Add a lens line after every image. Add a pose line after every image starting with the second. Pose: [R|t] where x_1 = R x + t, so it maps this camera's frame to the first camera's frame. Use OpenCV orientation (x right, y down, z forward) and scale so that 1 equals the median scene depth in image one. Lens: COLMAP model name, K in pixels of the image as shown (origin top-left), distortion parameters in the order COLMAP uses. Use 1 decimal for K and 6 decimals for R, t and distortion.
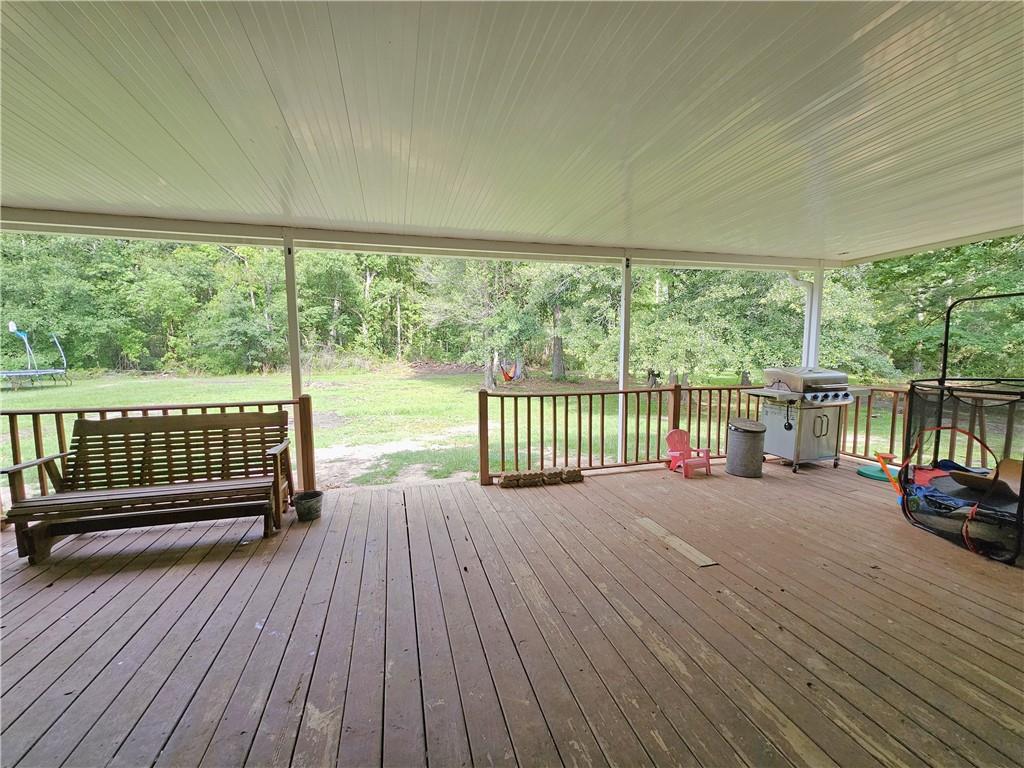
lens RADIAL K [[419.4, 0, 513.6], [0, 419.4, 389.1], [0, 0, 1]] dist [-0.003608, 0.000486]
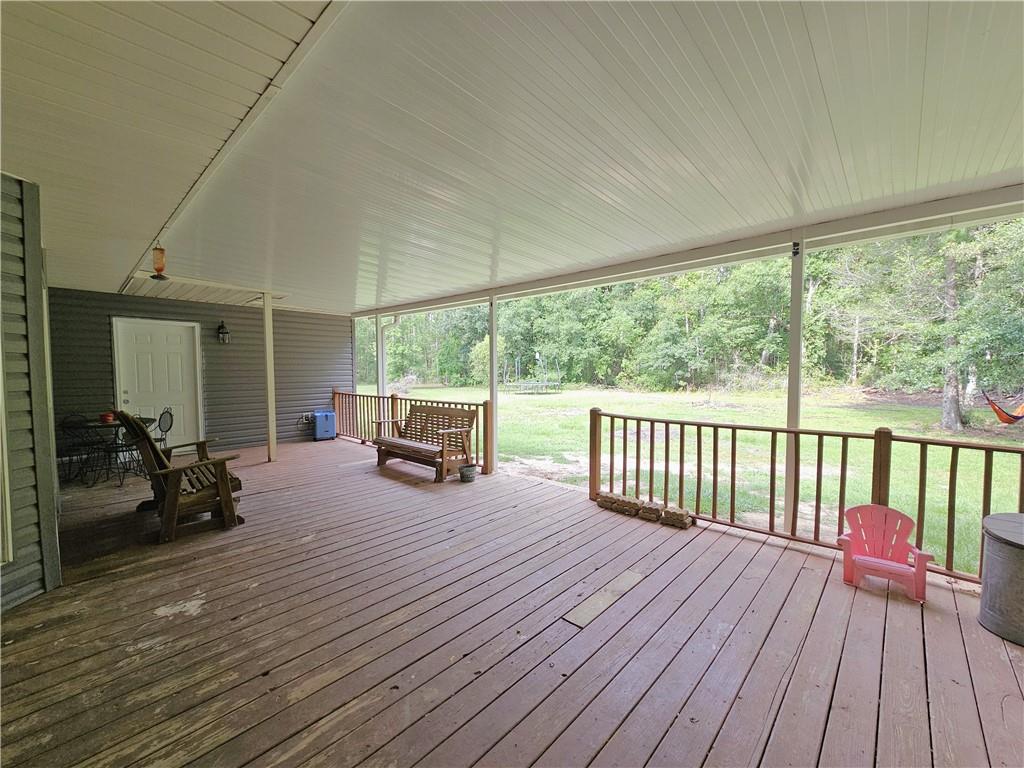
lens RADIAL K [[419.4, 0, 506.6], [0, 419.4, 390.4], [0, 0, 1]] dist [-0.003608, 0.000486]
pose [[0.511543, 0.044782, -0.858090, 0.117003], [-0.083926, 0.996470, 0.001971, -0.004281], [0.855149, 0.071008, 0.513495, 0.043774]]
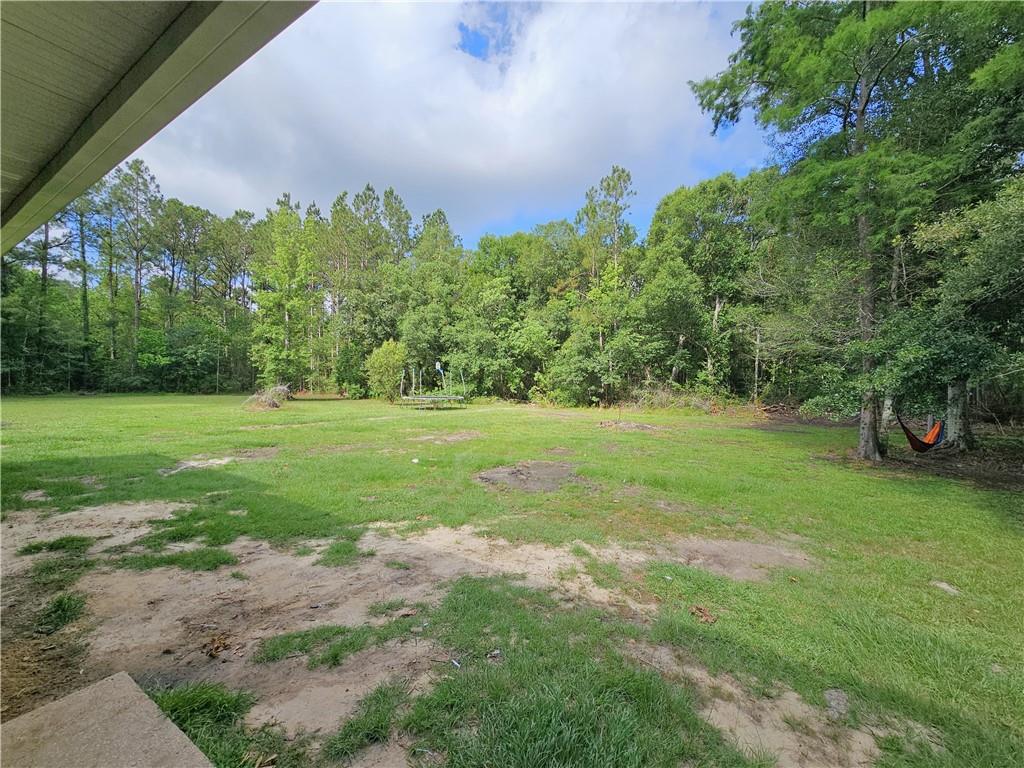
lens RADIAL K [[419.4, 0, 508.6], [0, 419.4, 389.0], [0, 0, 1]] dist [-0.003608, 0.000486]
pose [[0.654704, 0.029018, -0.755328, 0.041950], [-0.094398, 0.994579, -0.043614, -0.021496], [0.749968, 0.099856, 0.653894, 0.177344]]
